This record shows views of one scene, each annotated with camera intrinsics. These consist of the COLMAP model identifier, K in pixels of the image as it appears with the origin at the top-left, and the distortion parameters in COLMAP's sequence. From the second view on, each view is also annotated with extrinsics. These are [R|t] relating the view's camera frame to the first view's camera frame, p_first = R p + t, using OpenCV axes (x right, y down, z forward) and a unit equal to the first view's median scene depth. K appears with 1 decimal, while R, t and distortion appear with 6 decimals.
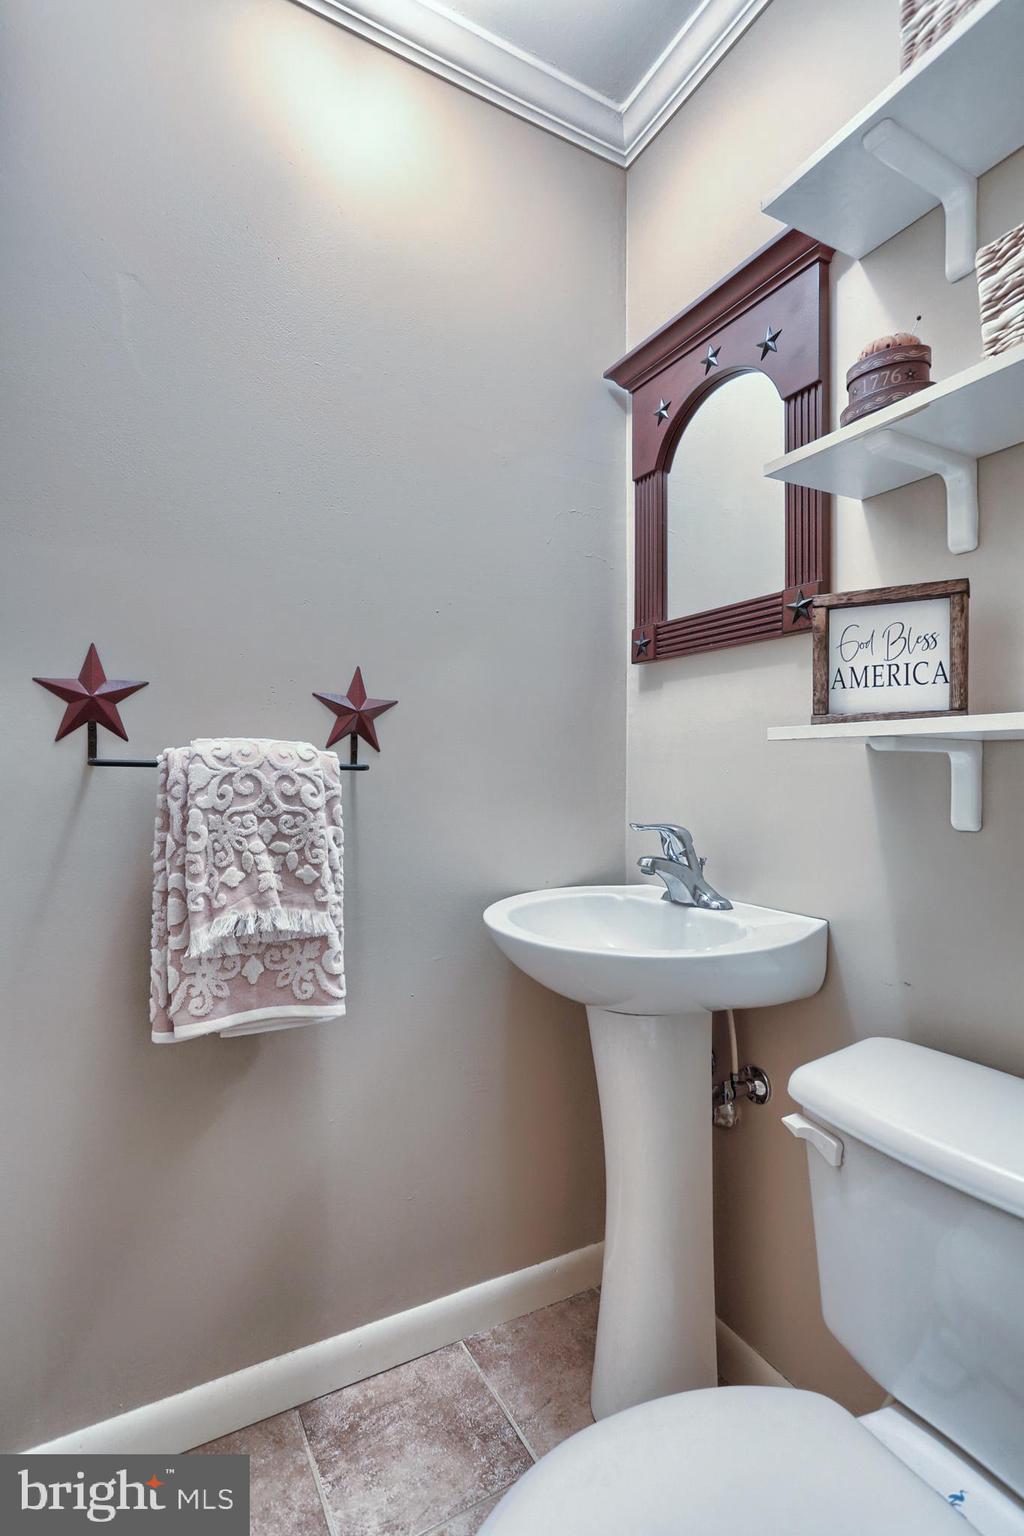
lens RADIAL K [[733.8, 0, 516.1], [0, 733.8, 775.0], [0, 0, 1]] dist [-0.013043, 0.005696]
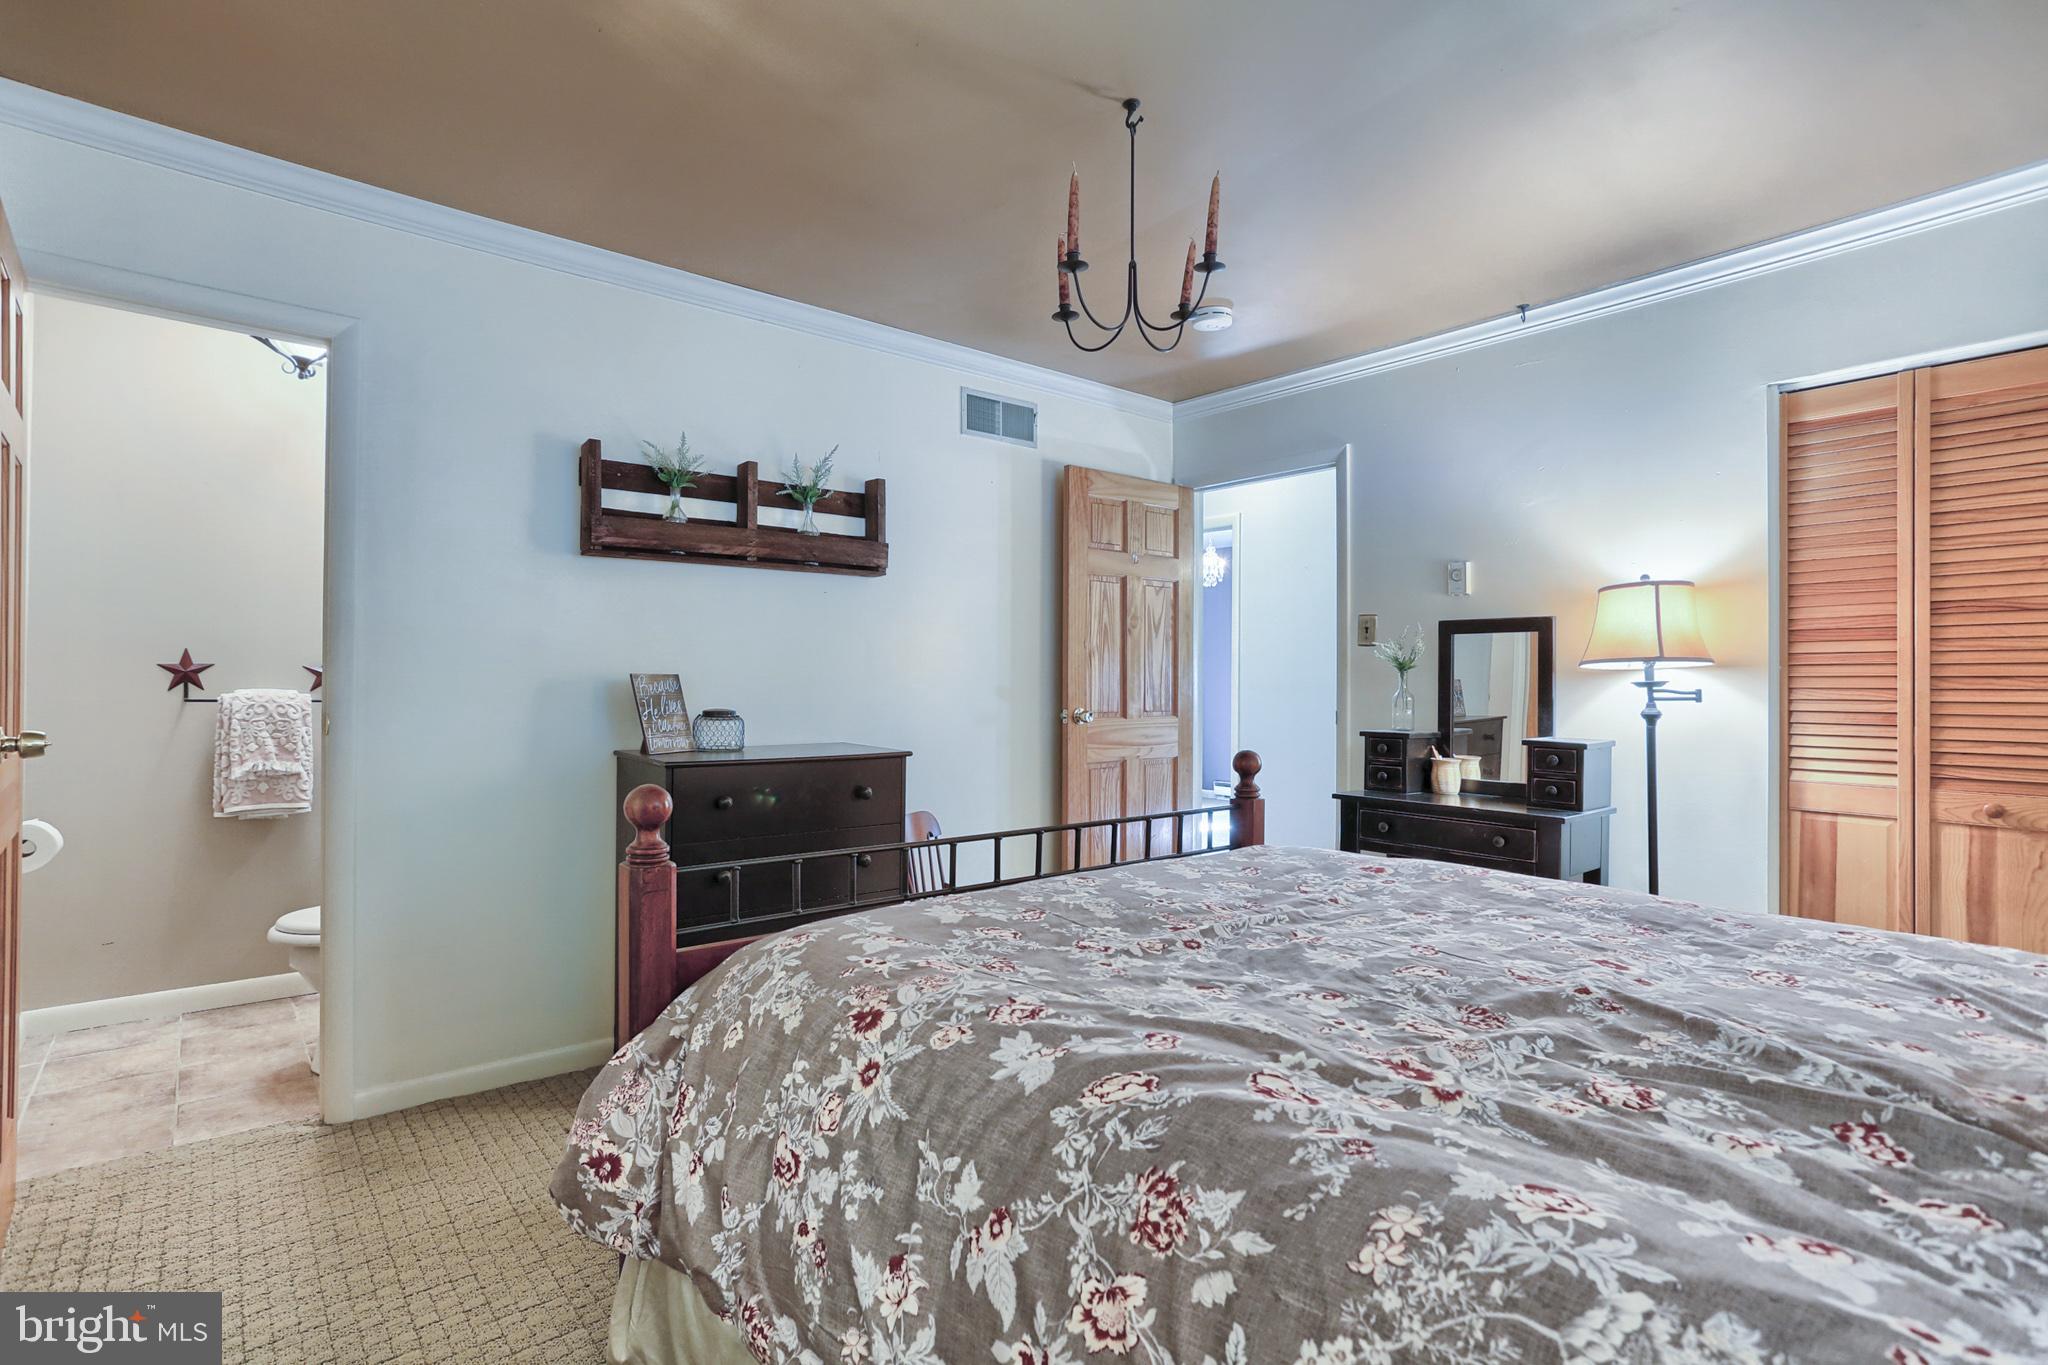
lens RADIAL K [[978.5, 0, 1020.7], [0, 978.5, 676.9], [0, 0, 1]] dist [-0.013043, 0.005696]
pose [[0.981275, 0.000761, 0.192611, 1.433506], [0.000603, 0.999975, -0.007024, -0.067410], [-0.192611, 0.007009, 0.981250, -2.552154]]
